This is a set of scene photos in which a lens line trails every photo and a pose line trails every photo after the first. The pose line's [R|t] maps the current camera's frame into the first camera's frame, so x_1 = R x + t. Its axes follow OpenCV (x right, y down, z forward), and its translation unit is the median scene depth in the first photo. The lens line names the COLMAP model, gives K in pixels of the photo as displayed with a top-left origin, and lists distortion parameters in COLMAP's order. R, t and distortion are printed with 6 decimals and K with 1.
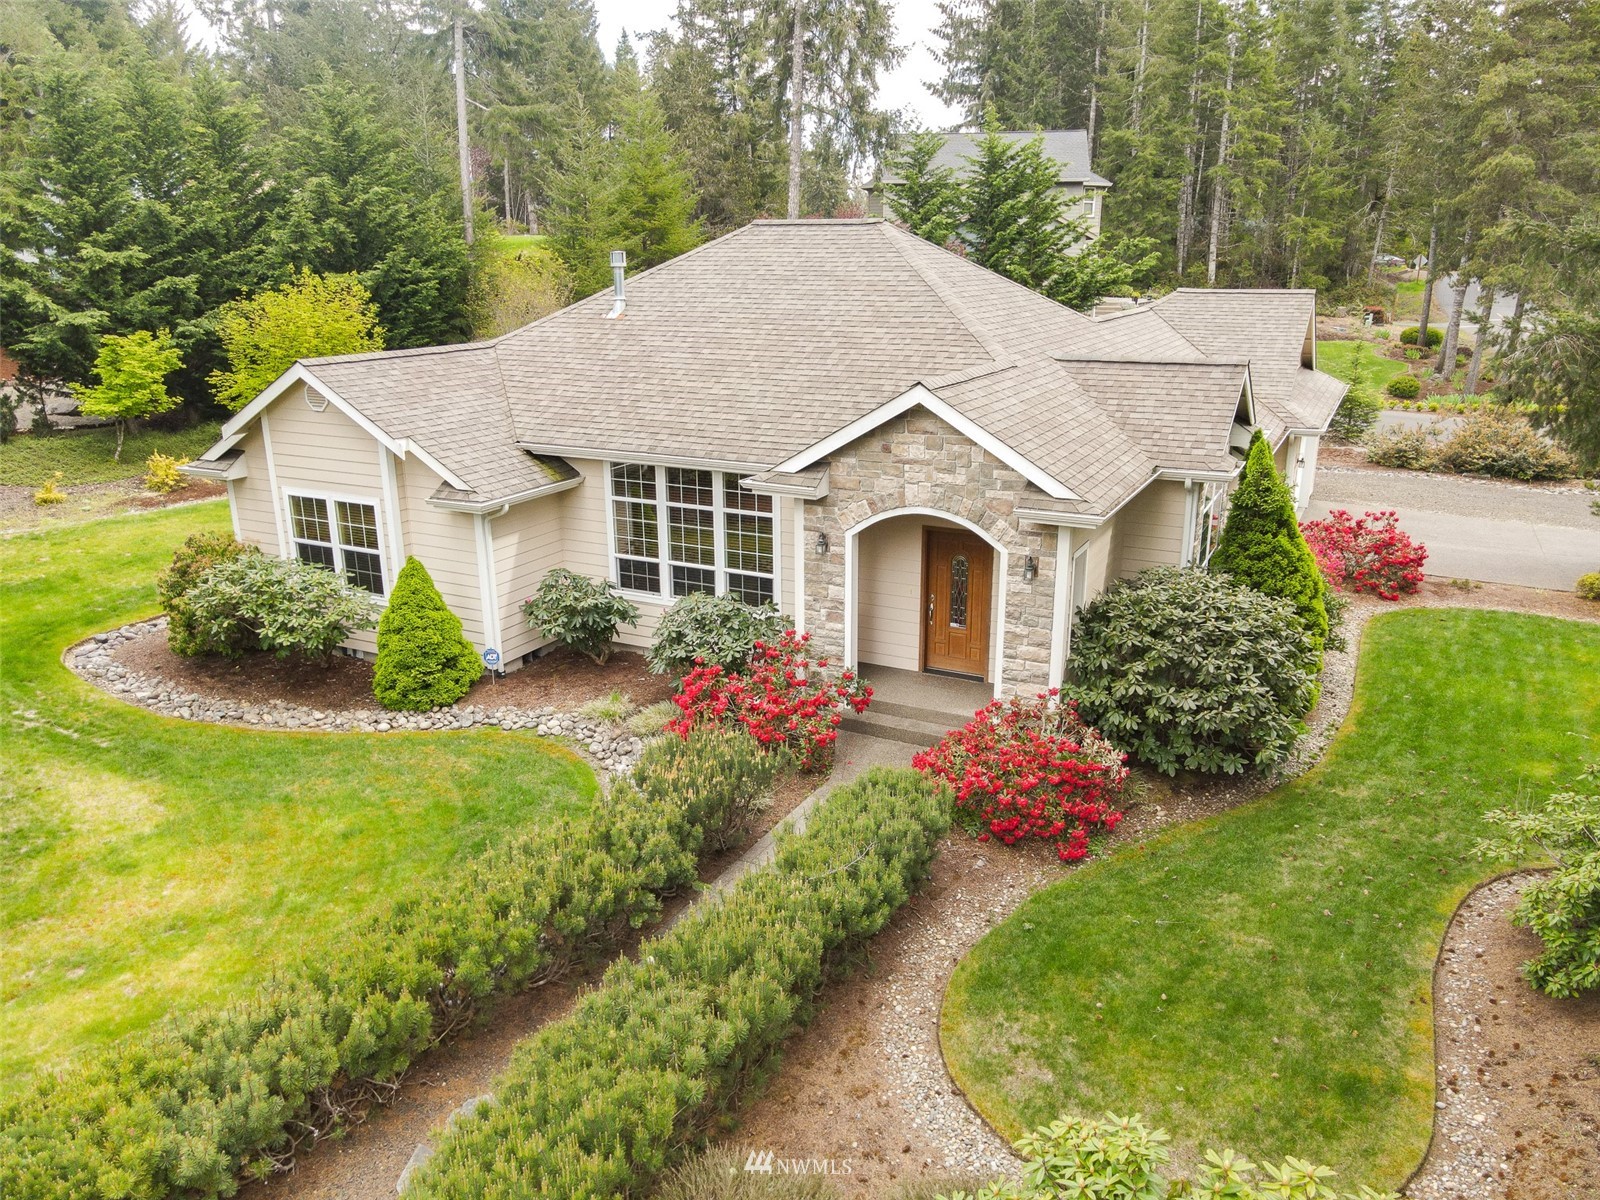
lens RADIAL K [[1146.4, 0, 806.8], [0, 1146.4, 596.6], [0, 0, 1]] dist [0.014115, 0.002397]
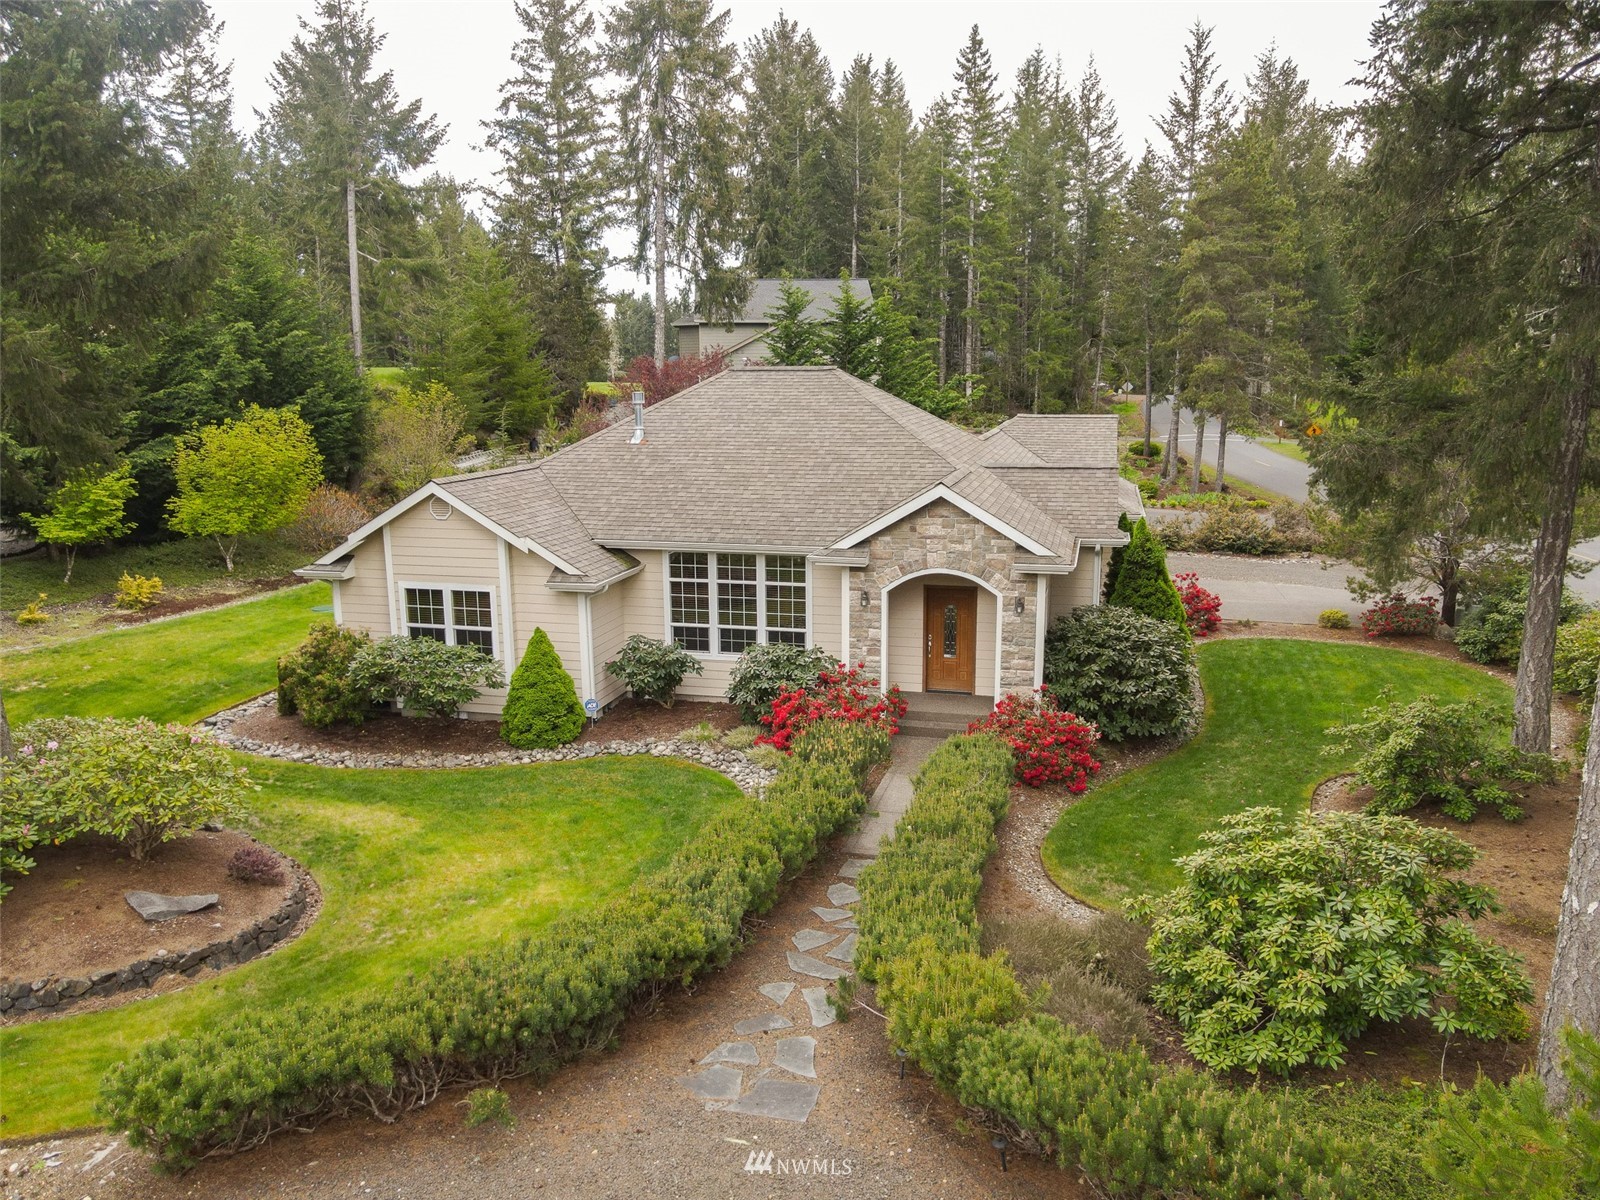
lens RADIAL K [[1146.4, 0, 795.2], [0, 1146.4, 604.0], [0, 0, 1]] dist [0.014115, 0.002397]
pose [[0.976568, -0.045609, 0.210319, -0.303790], [0.065500, 0.993911, -0.088599, 0.065583], [-0.204997, 0.100299, 0.973610, -0.286706]]
